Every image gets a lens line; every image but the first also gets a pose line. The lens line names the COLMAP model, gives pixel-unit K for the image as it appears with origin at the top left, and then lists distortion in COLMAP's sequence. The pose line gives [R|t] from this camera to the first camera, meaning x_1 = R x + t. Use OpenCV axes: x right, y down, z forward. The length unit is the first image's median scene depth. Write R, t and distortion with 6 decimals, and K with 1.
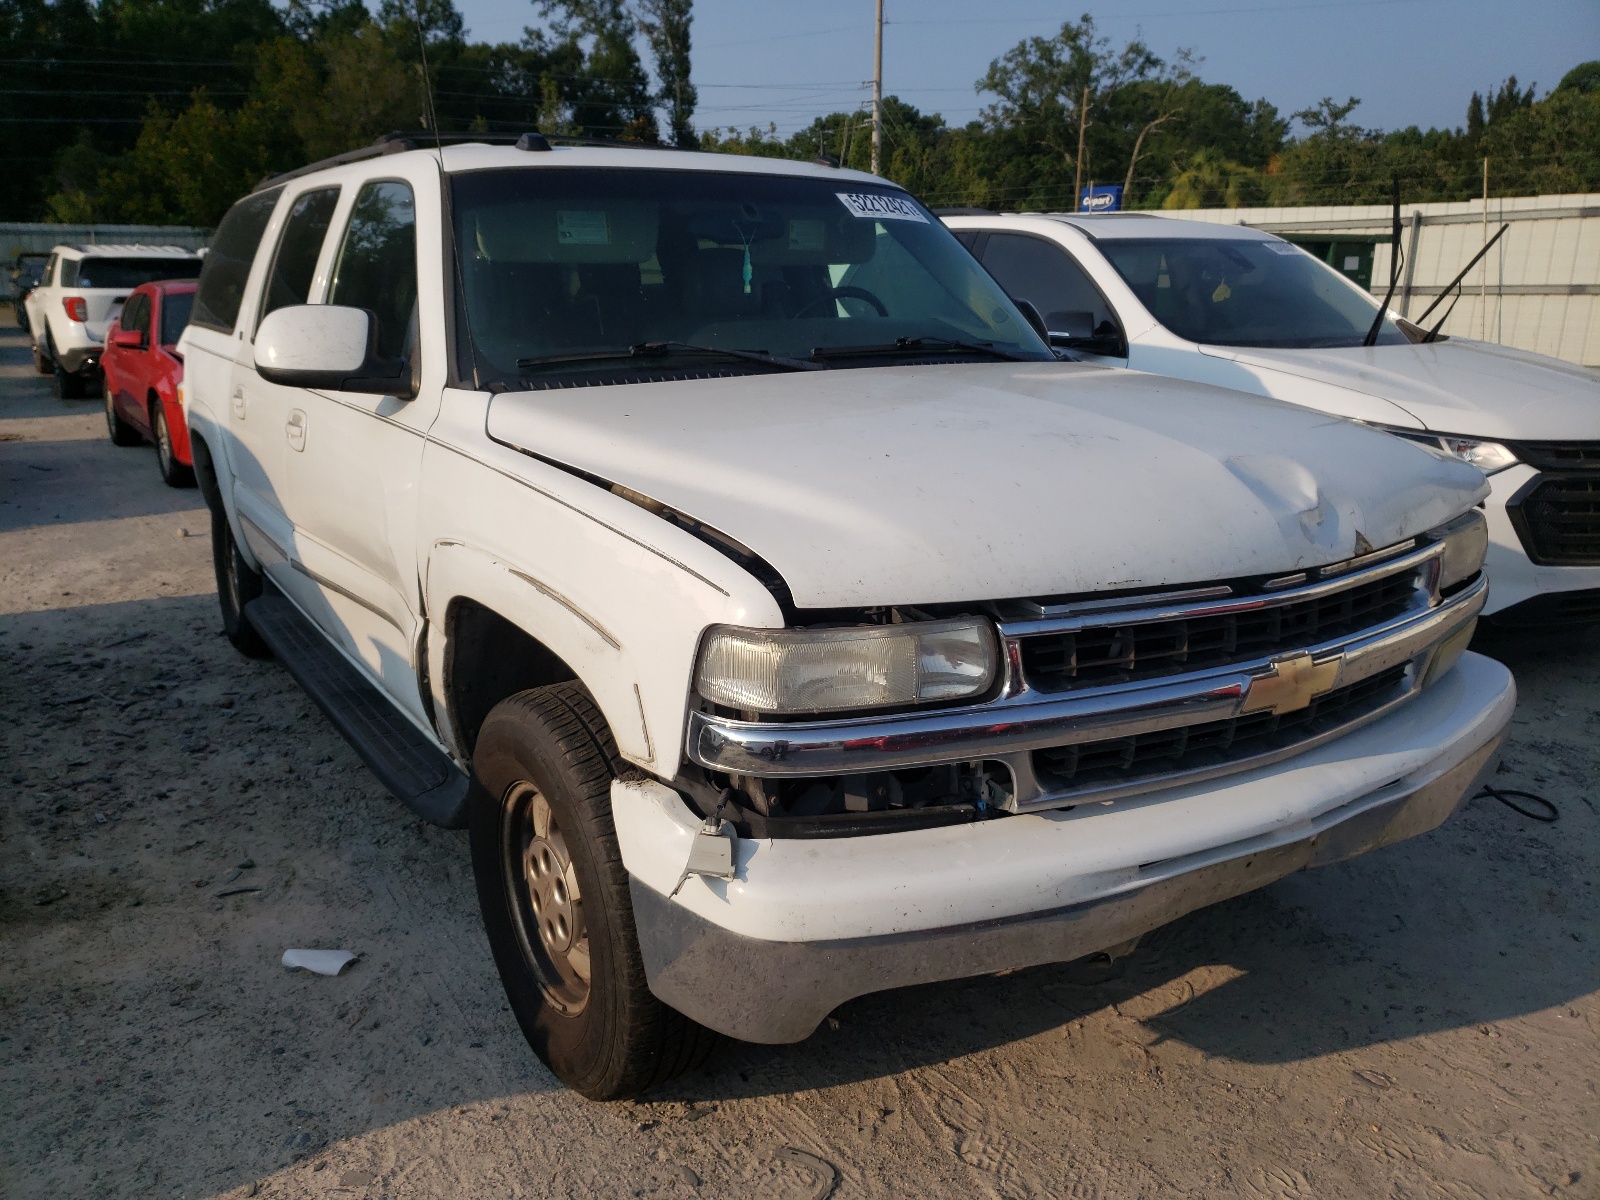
lens RADIAL K [[1241.3, 0, 792.5], [0, 1241.3, 611.6], [0, 0, 1]] dist [0.048650, -0.008054]
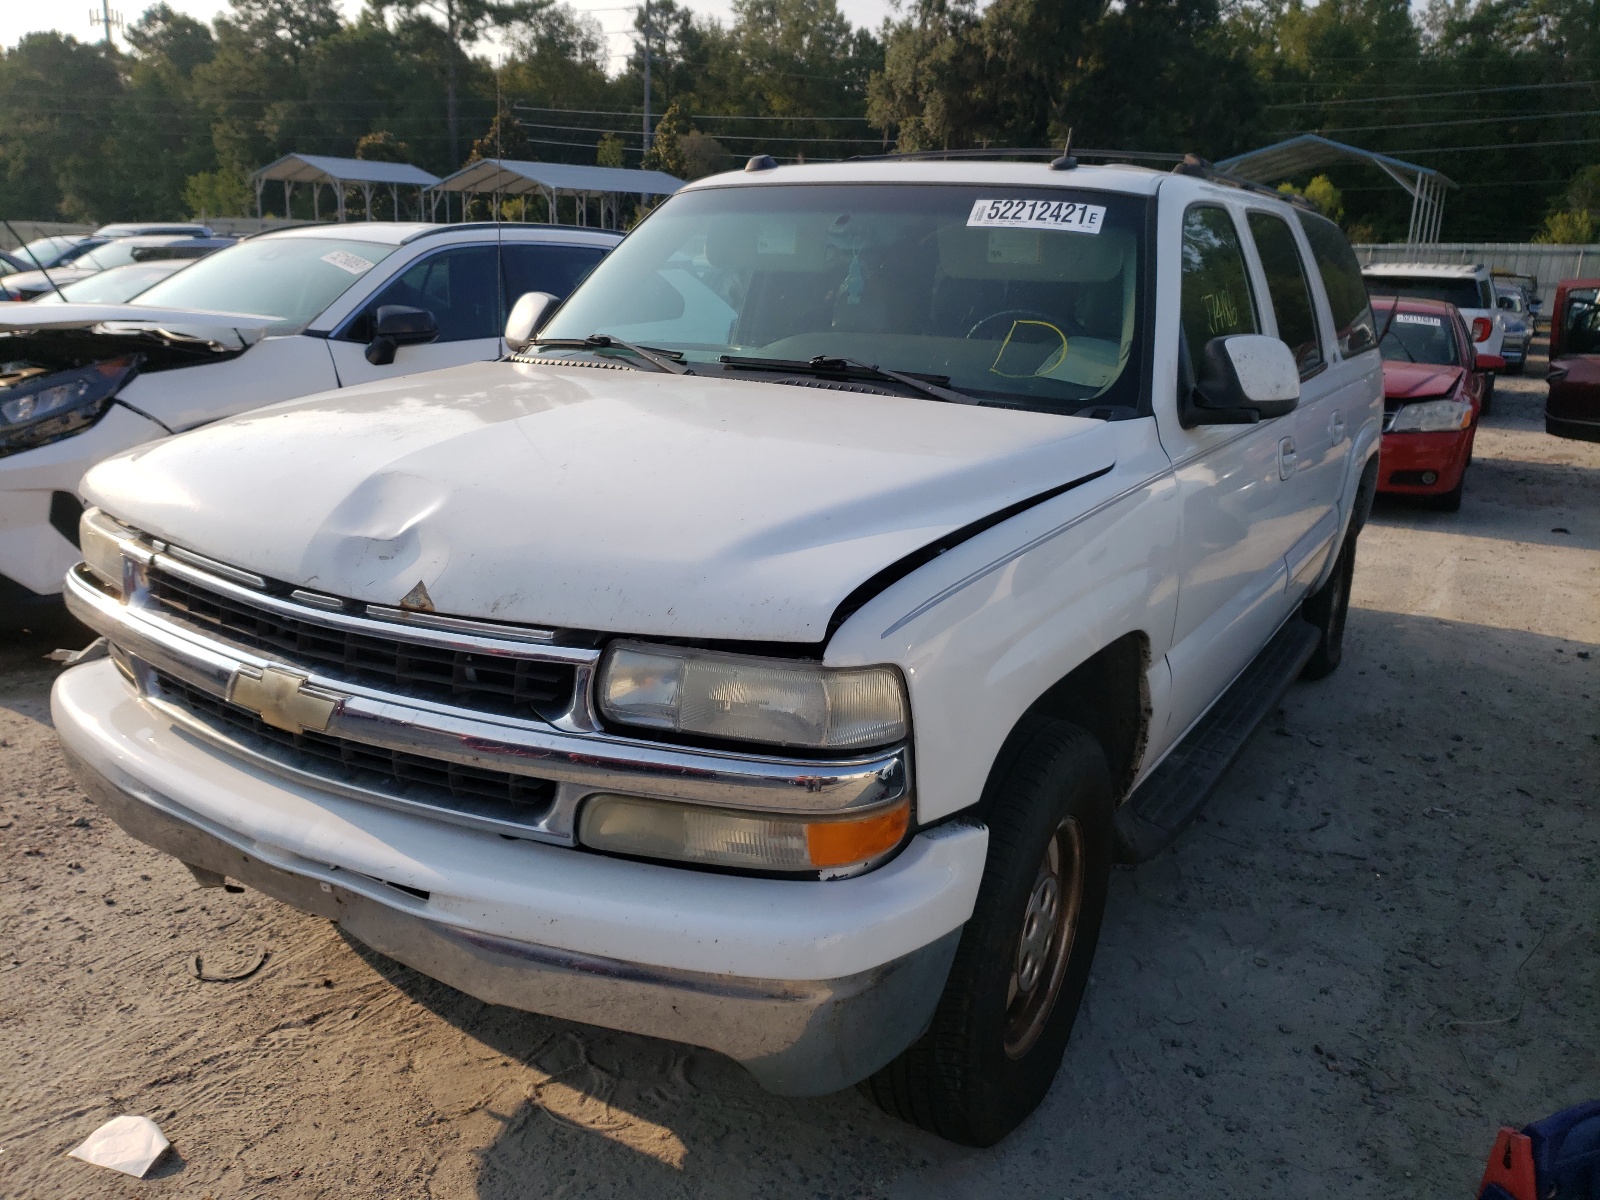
lens RADIAL K [[1241.3, 0, 792.5], [0, 1241.3, 611.6], [0, 0, 1]] dist [0.048650, -0.008054]
pose [[0.448092, 0.259531, -0.855486, 0.993450], [-0.273206, 0.950907, 0.145378, -0.181015], [0.851218, 0.168581, 0.497000, 0.621462]]
